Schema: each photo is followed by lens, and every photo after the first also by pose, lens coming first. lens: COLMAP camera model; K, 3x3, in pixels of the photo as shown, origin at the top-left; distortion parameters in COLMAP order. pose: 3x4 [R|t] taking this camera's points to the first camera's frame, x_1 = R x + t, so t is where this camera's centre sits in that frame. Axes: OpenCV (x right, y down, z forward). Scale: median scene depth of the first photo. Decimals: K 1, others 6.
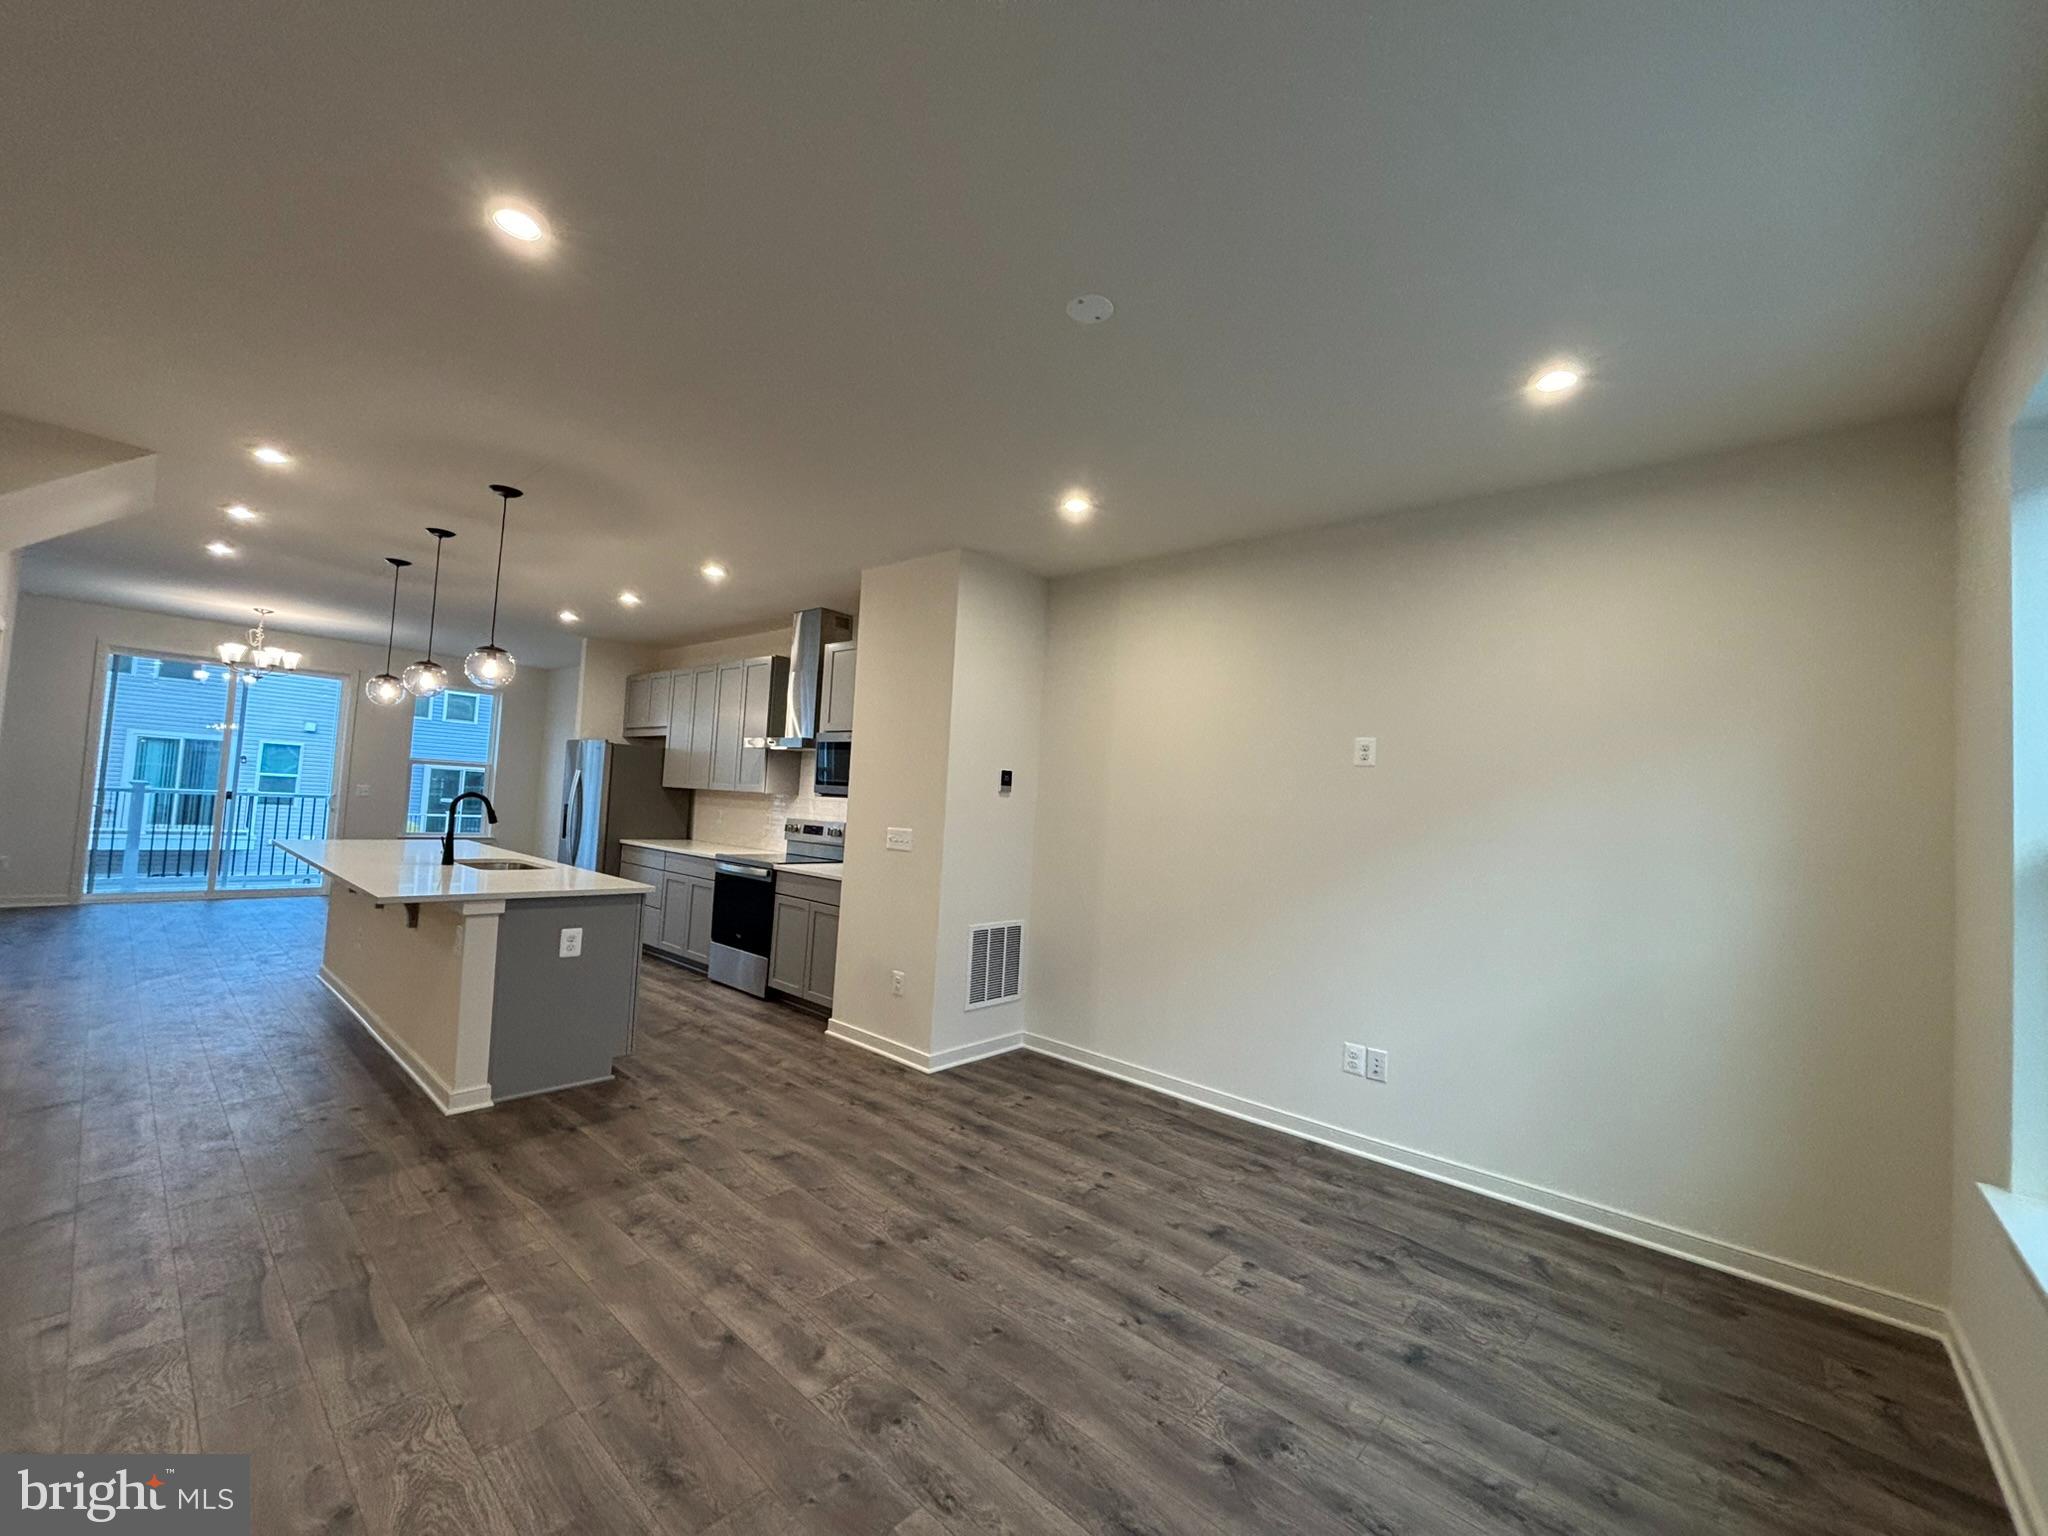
lens RADIAL K [[821.4, 0, 1022.5], [0, 821.4, 760.8], [0, 0, 1]] dist [-0.001448, 0.000226]
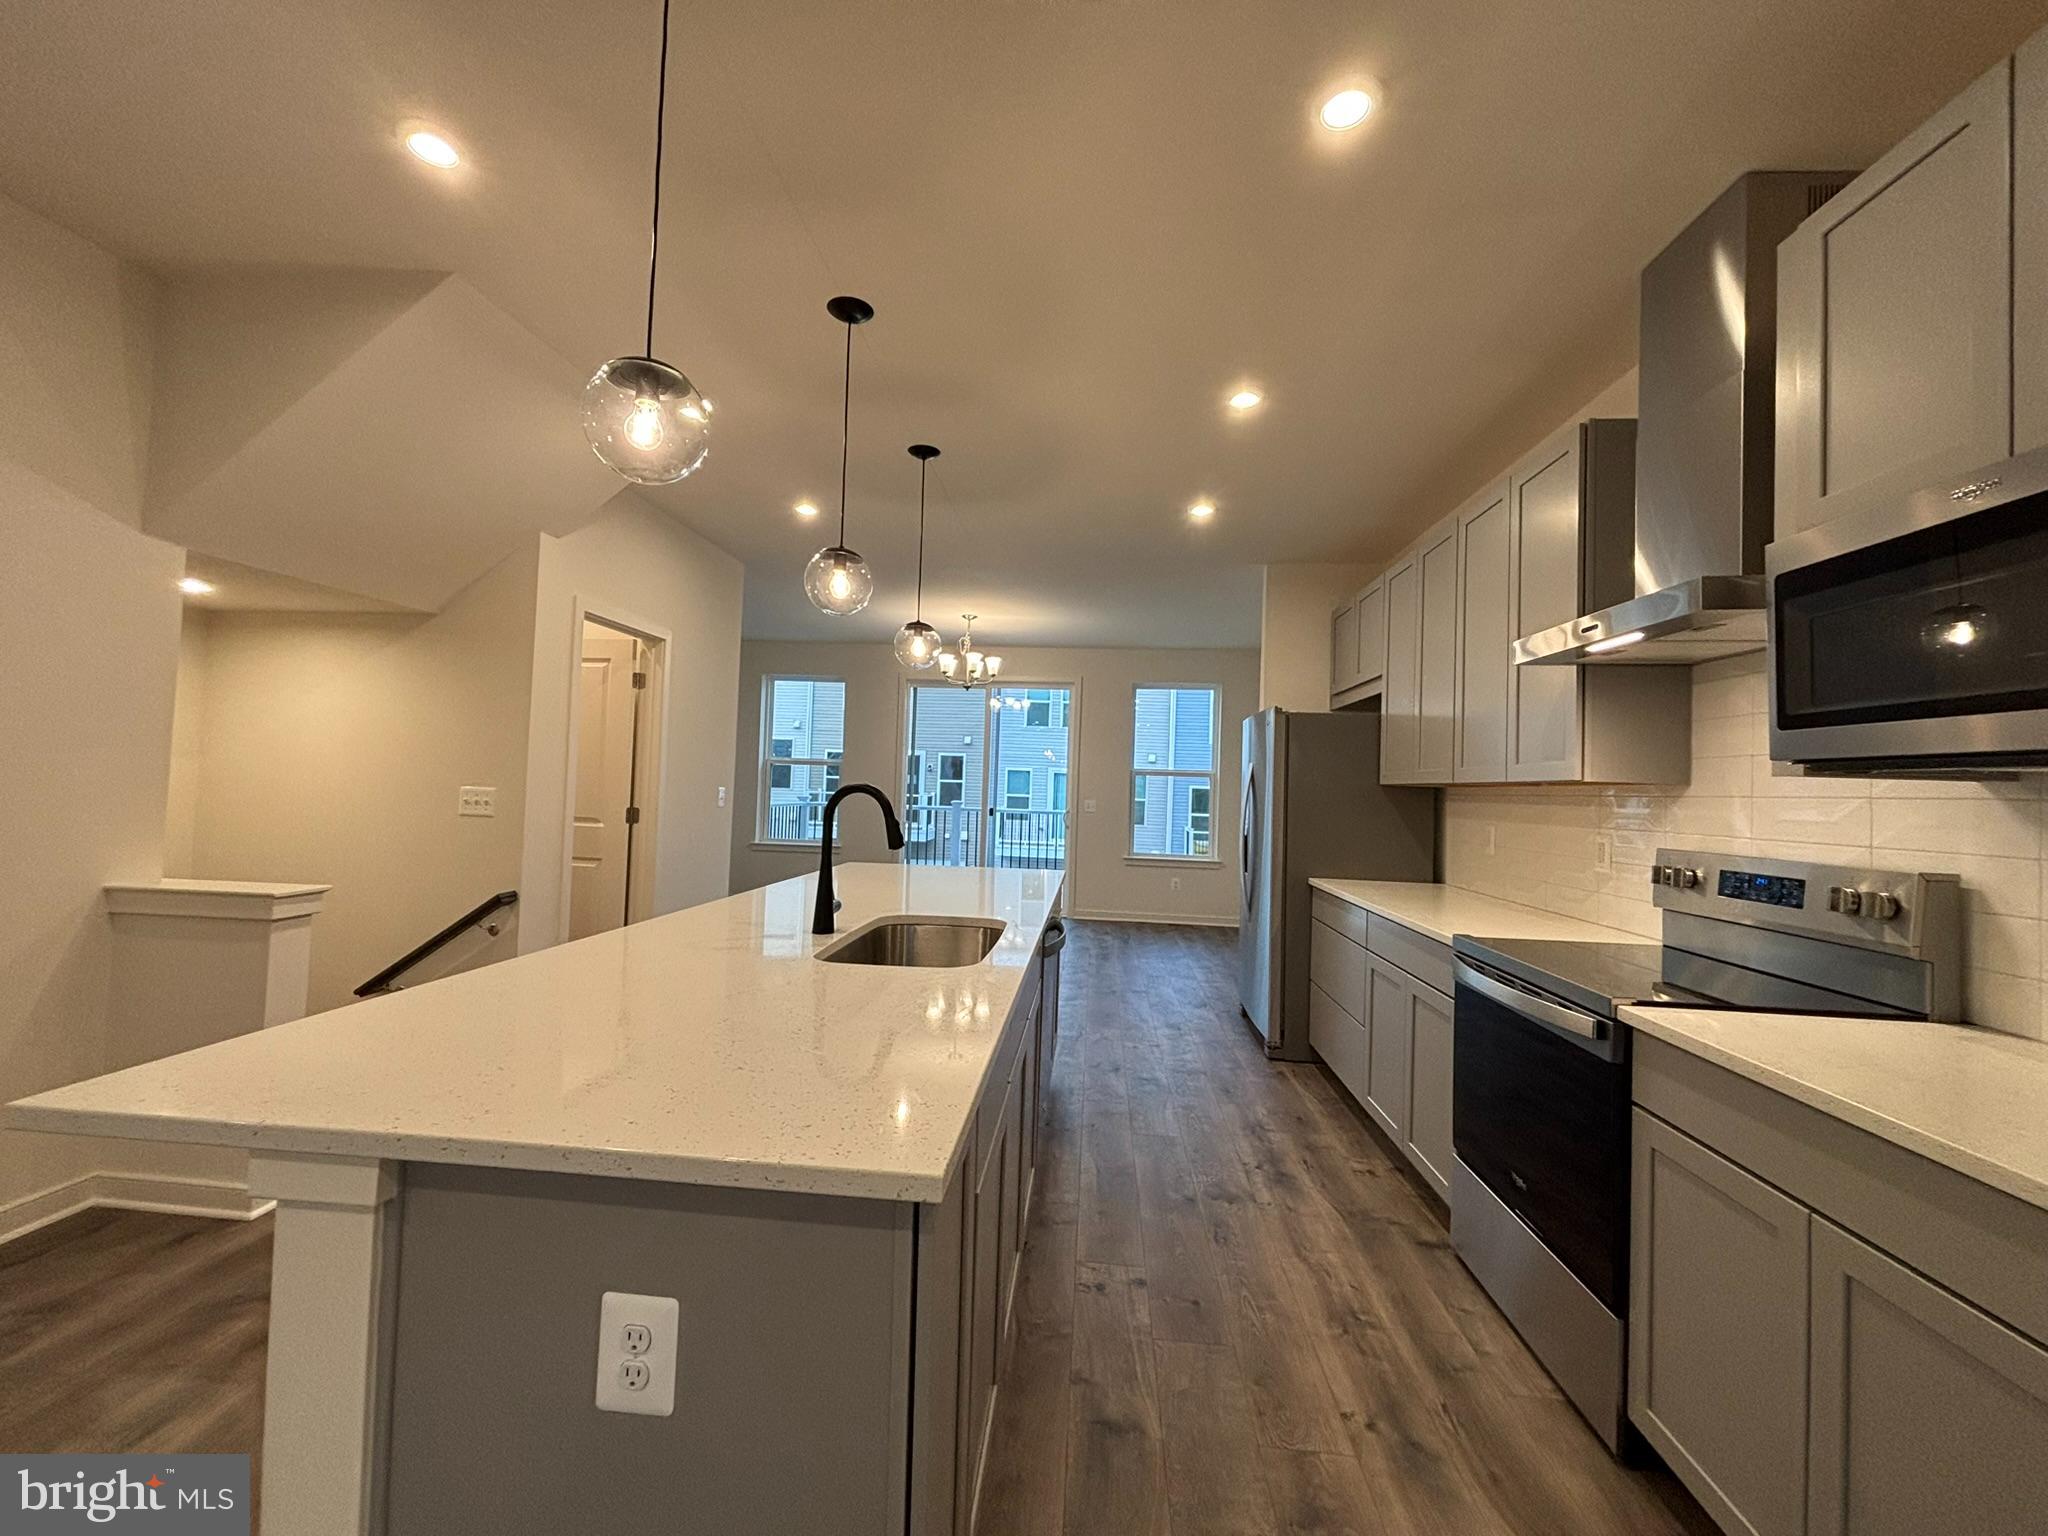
lens RADIAL K [[817.9, 0, 1028.5], [0, 817.9, 765.2], [0, 0, 1]] dist [-0.001064, 0.000061]
pose [[0.597579, -0.059763, -0.799580, -0.274671], [0.043089, 0.998171, -0.042403, 0.061236], [0.800652, -0.009114, 0.599061, 0.943425]]
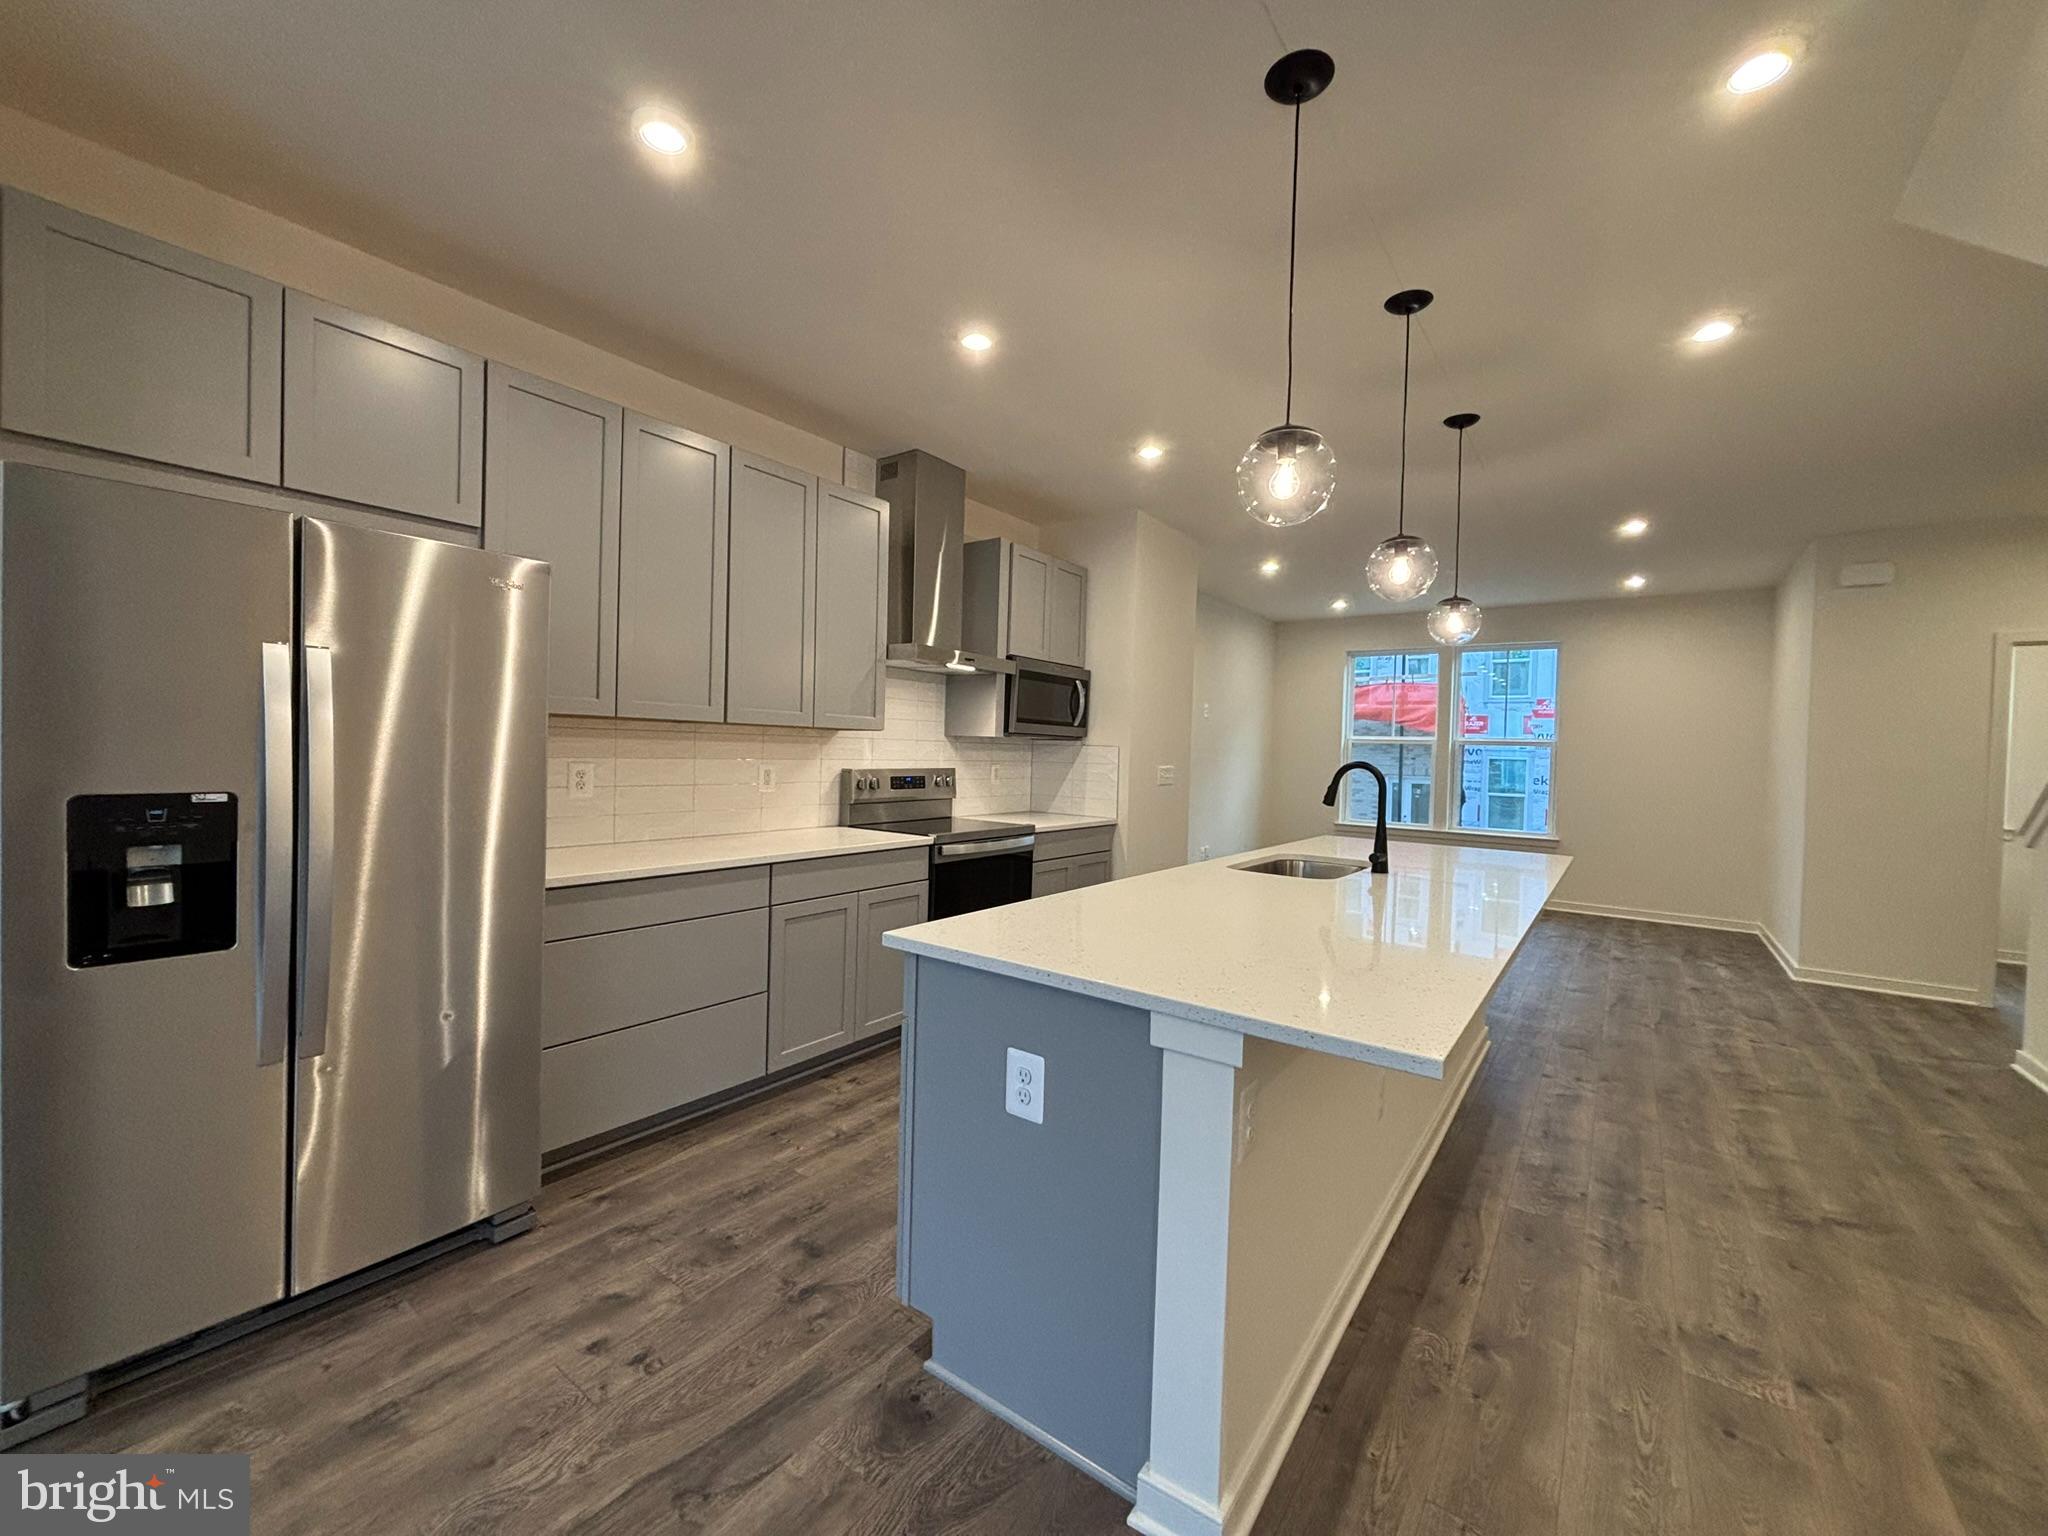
lens RADIAL K [[814.7, 0, 1028.9], [0, 814.7, 769.3], [0, 0, 1]] dist [-0.001788, 0.000022]
pose [[-0.085682, -0.080281, 0.993083, -1.551251], [-0.085094, 0.993696, 0.072988, 0.023452], [-0.992682, -0.078251, -0.091973, 1.577024]]
